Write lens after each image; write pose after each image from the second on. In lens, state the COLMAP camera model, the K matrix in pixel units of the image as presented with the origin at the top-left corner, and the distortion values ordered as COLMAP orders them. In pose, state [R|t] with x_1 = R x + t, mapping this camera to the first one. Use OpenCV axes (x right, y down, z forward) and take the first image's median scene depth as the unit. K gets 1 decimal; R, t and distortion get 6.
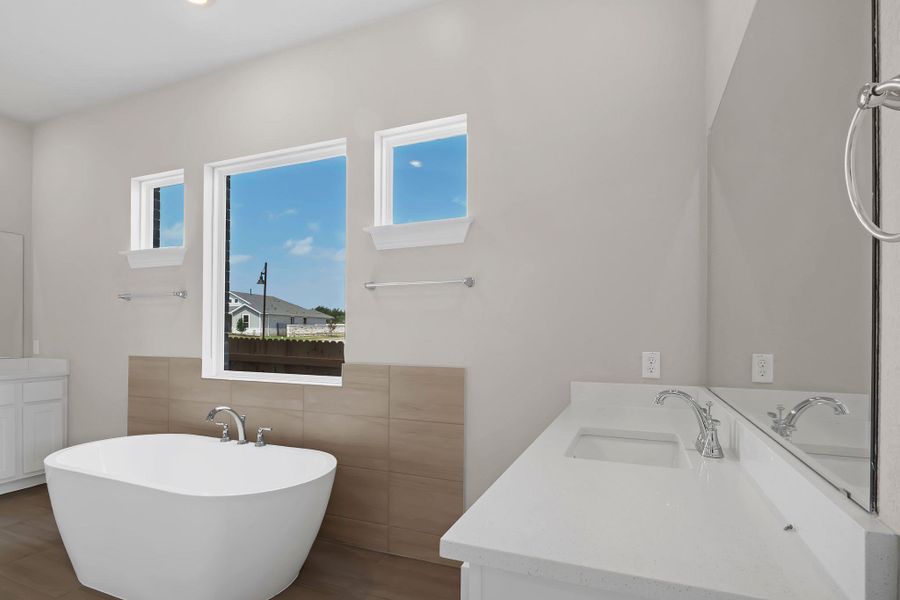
lens RADIAL K [[450.7, 0, 451.6], [0, 450.7, 328.2], [0, 0, 1]] dist [0.001605, 0.000101]
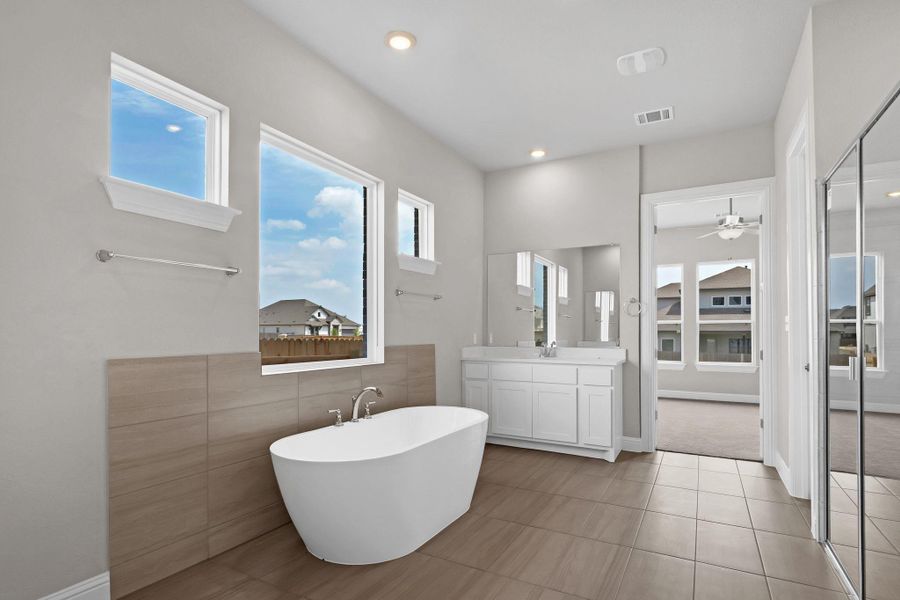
lens RADIAL K [[450.7, 0, 451.6], [0, 450.7, 328.2], [0, 0, 1]] dist [0.001605, 0.000101]
pose [[0.118176, -0.005849, 0.992975, -1.512821], [-0.033589, 0.999387, 0.009884, 0.001231], [-0.992424, -0.034522, 0.117907, 0.612336]]
